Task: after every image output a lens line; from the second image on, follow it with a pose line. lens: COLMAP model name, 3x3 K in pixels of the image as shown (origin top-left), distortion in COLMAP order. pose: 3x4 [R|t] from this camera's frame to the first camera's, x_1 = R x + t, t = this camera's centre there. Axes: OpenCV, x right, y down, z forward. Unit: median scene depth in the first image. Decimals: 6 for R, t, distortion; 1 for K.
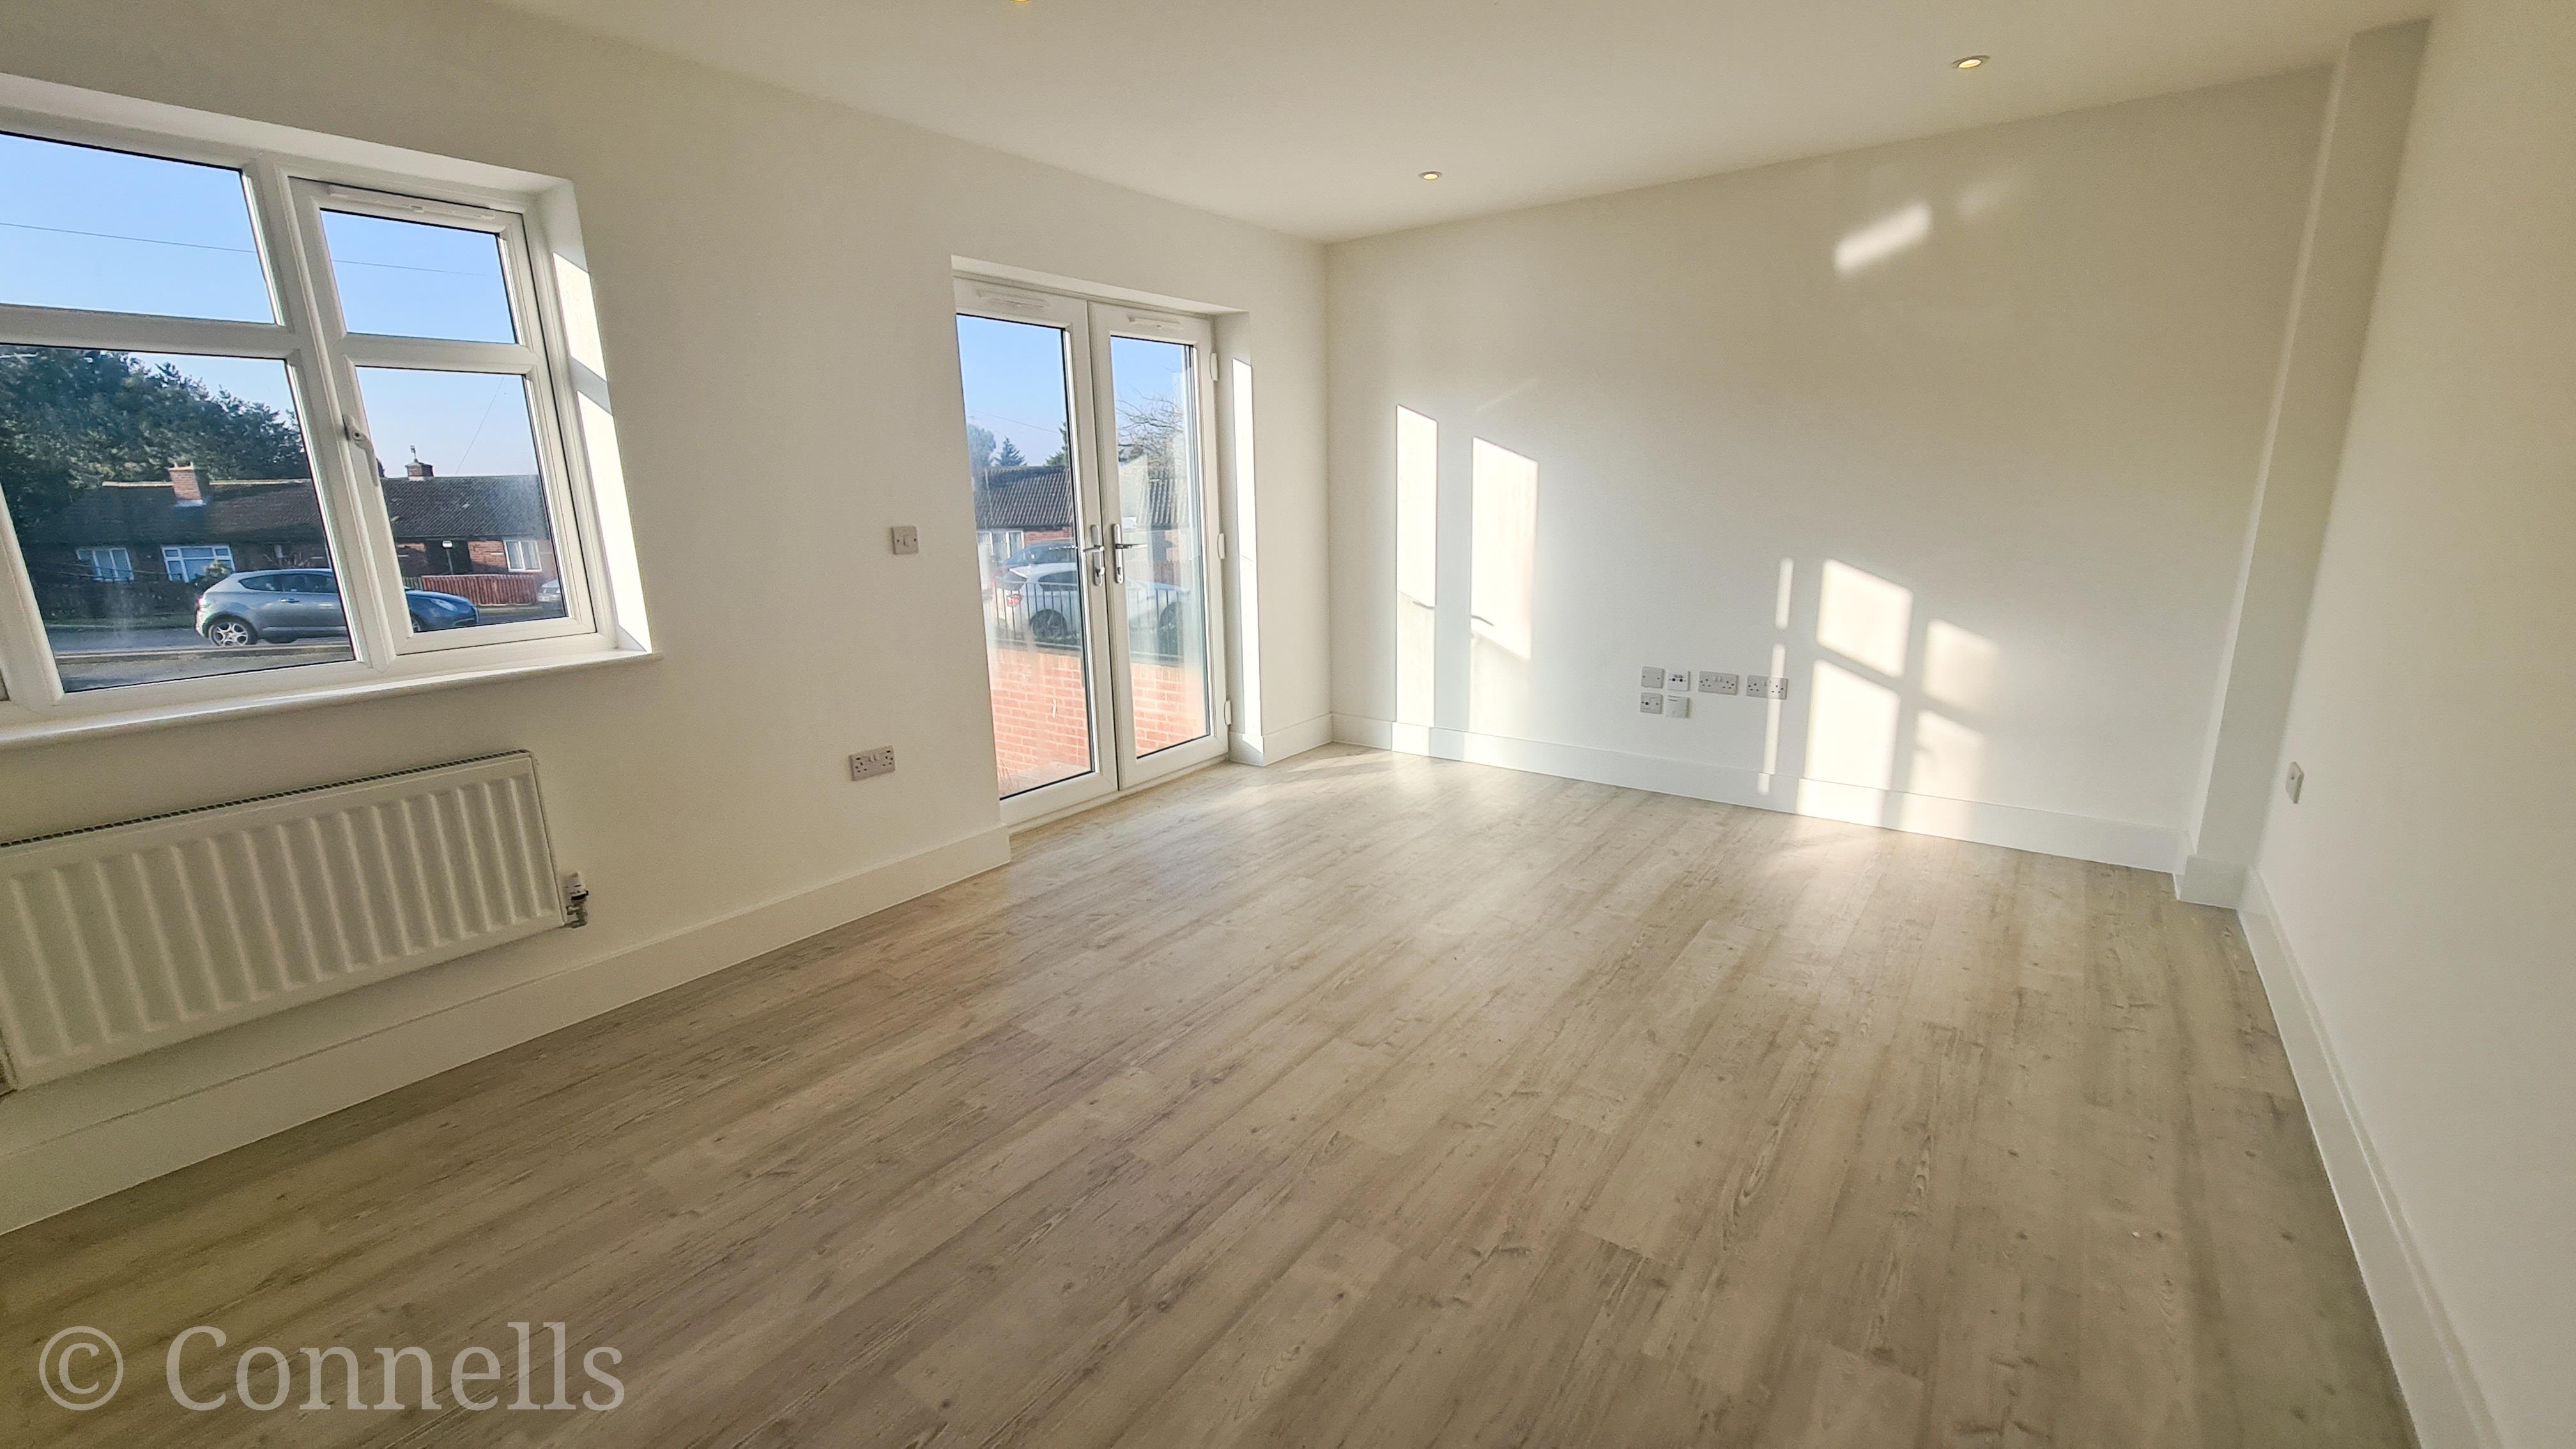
lens RADIAL K [[1050.6, 0, 1294.3], [0, 1050.6, 728.9], [0, 0, 1]] dist [0.001408, 0.000251]
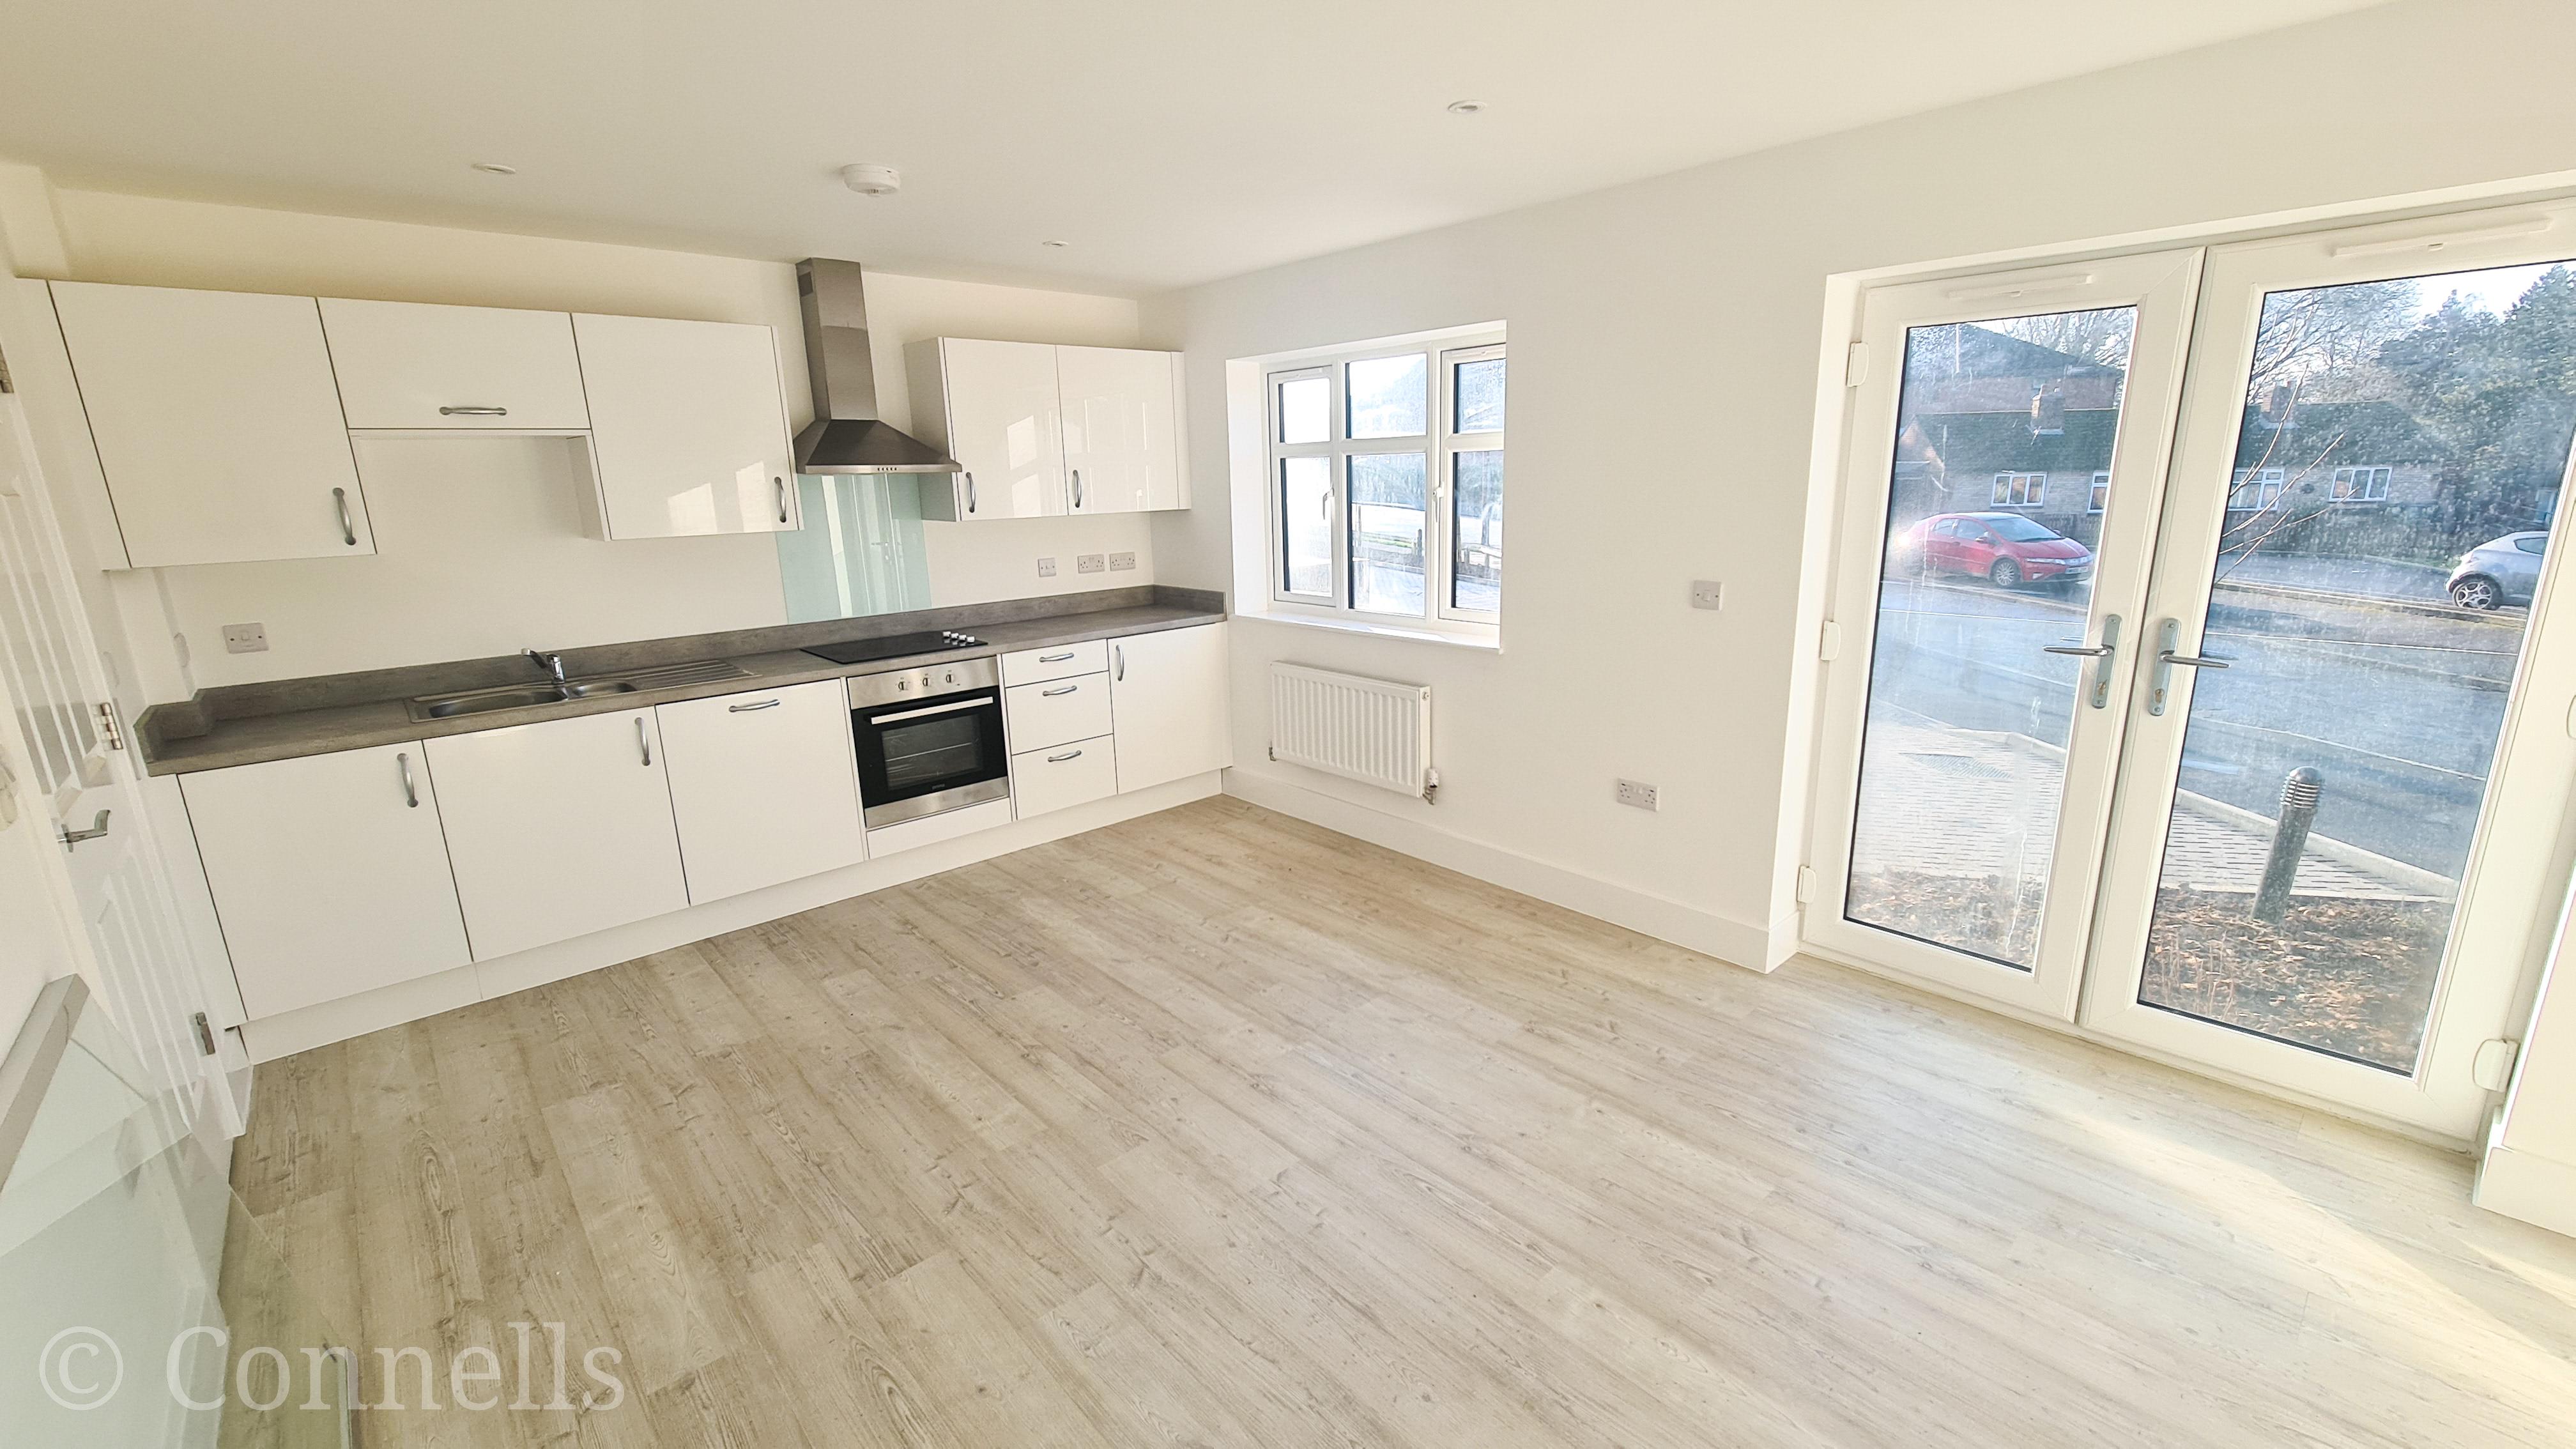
lens RADIAL K [[1050.6, 0, 1294.6], [0, 1050.6, 728.4], [0, 0, 1]] dist [0.001408, 0.000251]
pose [[-0.199127, 0.260113, -0.944823, 0.946269], [-0.198328, 0.933483, 0.298790, -0.402835], [0.959695, 0.246881, -0.134294, 1.147627]]
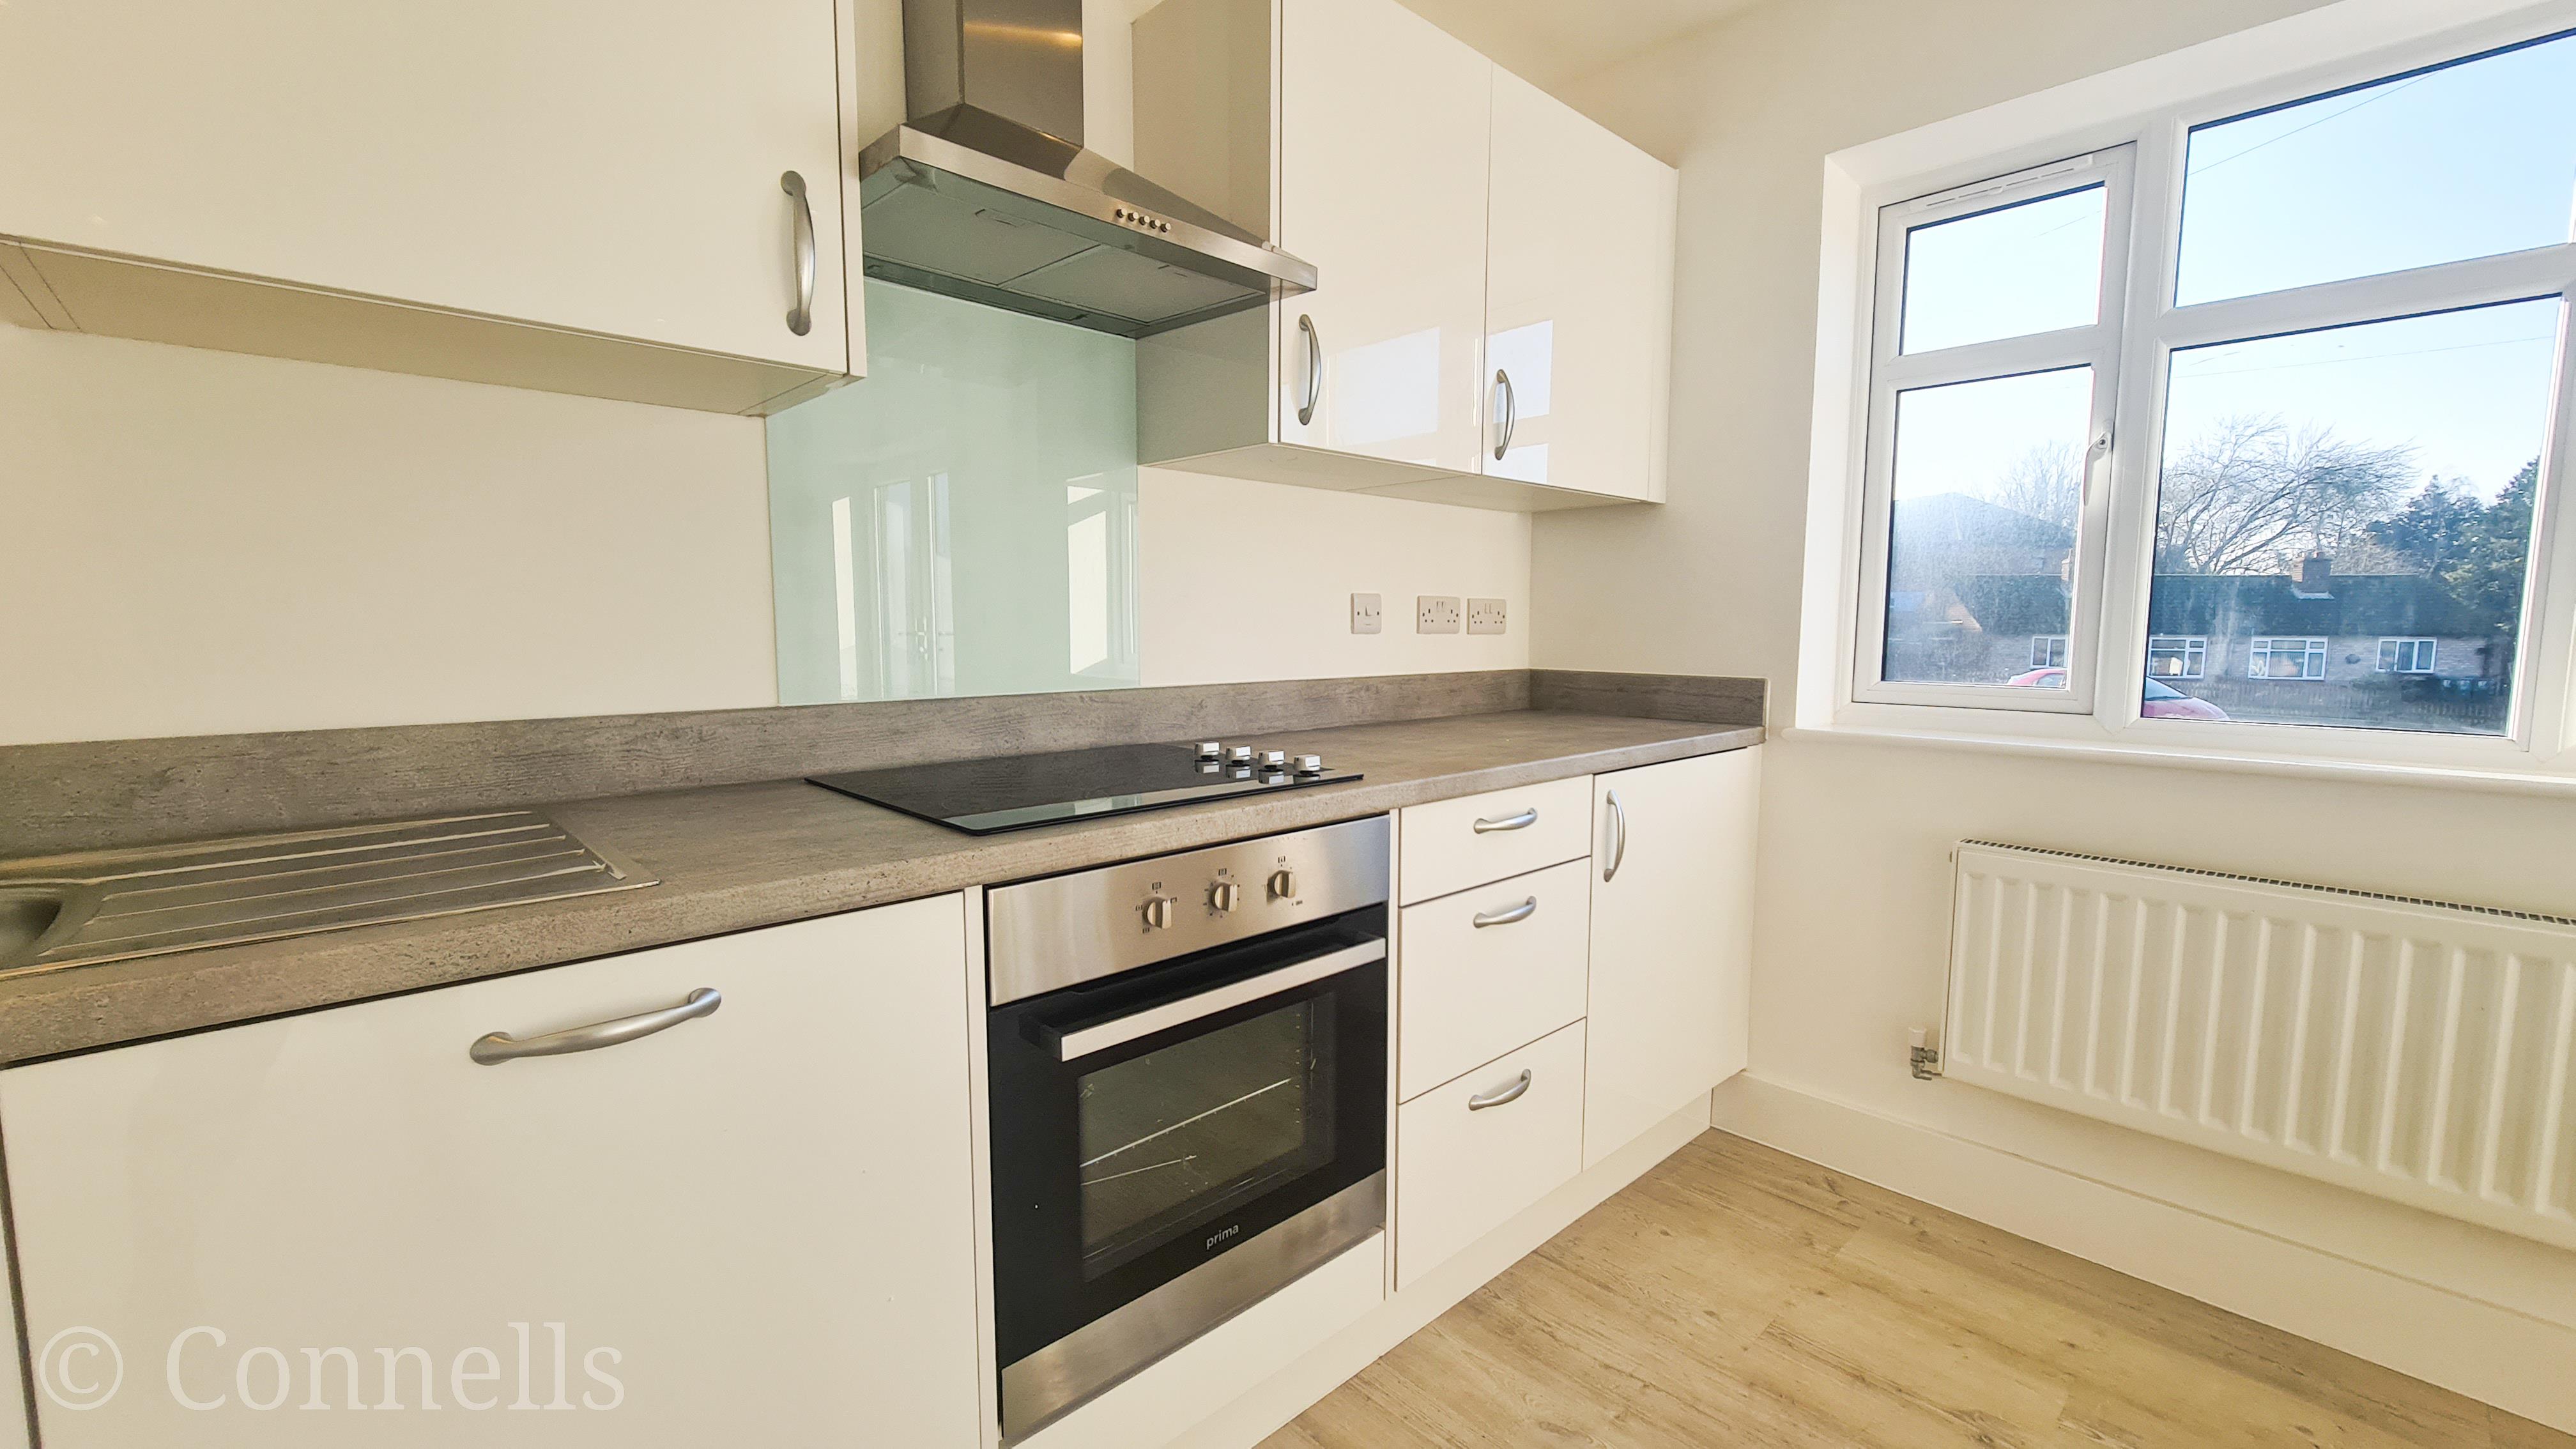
lens RADIAL K [[1050.6, 0, 1287.1], [0, 1050.6, 731.9], [0, 0, 1]] dist [0.001408, 0.000251]
pose [[-0.181600, 0.122208, -0.975749, -0.113256], [-0.226951, 0.960253, 0.162506, -0.001216], [0.956825, 0.250958, -0.146647, 0.386818]]
